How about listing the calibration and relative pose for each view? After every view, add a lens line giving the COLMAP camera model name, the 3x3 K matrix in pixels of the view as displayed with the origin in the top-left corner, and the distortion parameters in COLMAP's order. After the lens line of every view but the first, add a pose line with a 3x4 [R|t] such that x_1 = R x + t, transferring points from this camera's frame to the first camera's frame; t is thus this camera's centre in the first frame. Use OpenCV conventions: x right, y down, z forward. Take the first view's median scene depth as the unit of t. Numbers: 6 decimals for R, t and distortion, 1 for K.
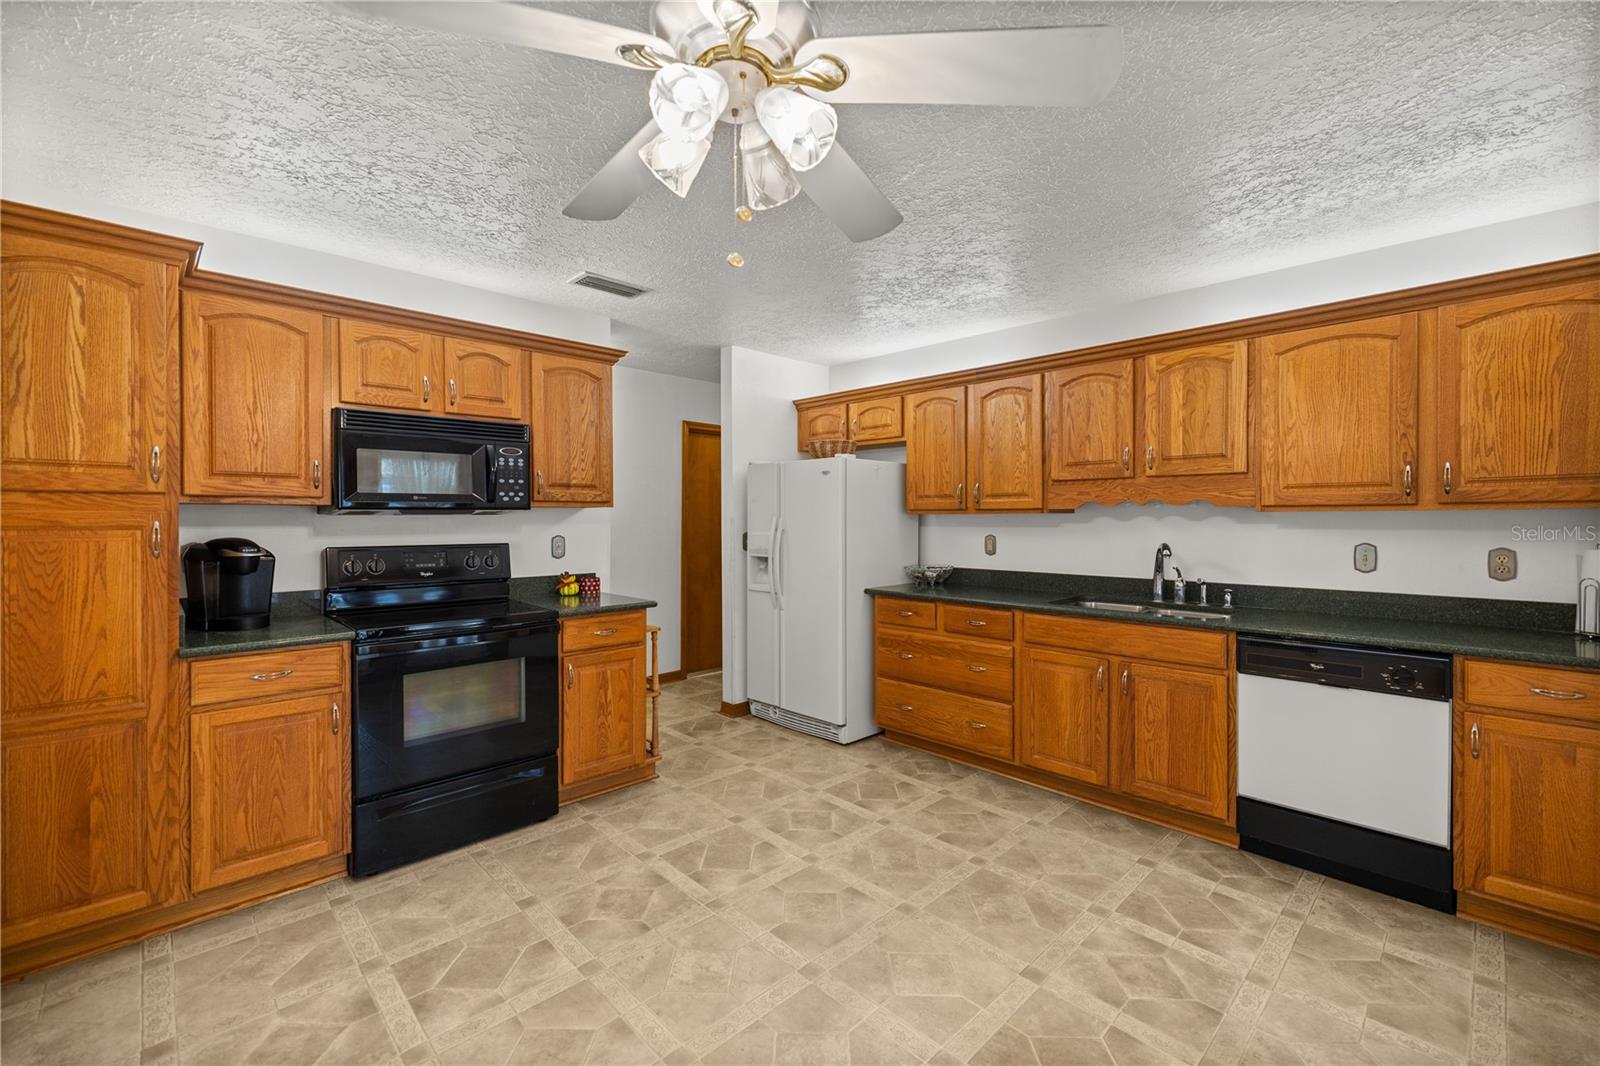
lens RADIAL K [[677.0, 0, 795.9], [0, 677.0, 527.8], [0, 0, 1]] dist [0.000057, 0.000411]
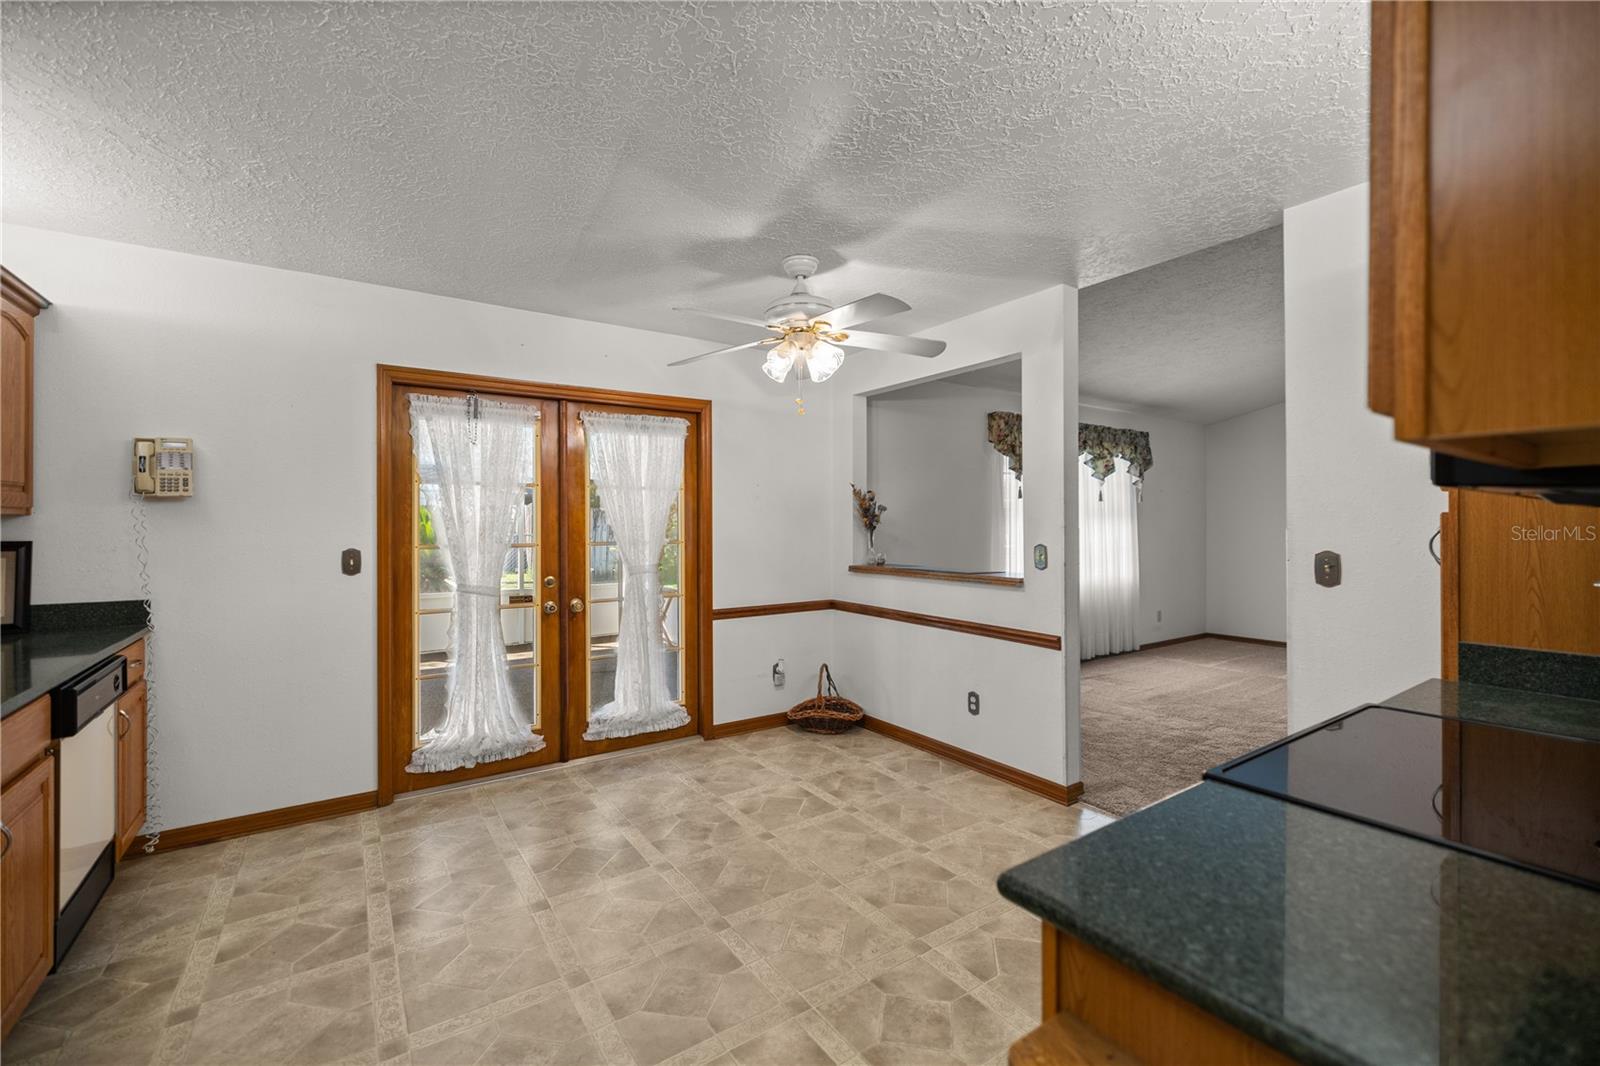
lens RADIAL K [[677.0, 0, 798.4], [0, 677.0, 525.9], [0, 0, 1]] dist [0.000057, 0.000411]
pose [[-0.986153, 0.000053, 0.165840, -0.316270], [0.002907, 0.999852, 0.016966, -0.029015], [-0.165814, 0.017213, -0.986007, 2.233695]]
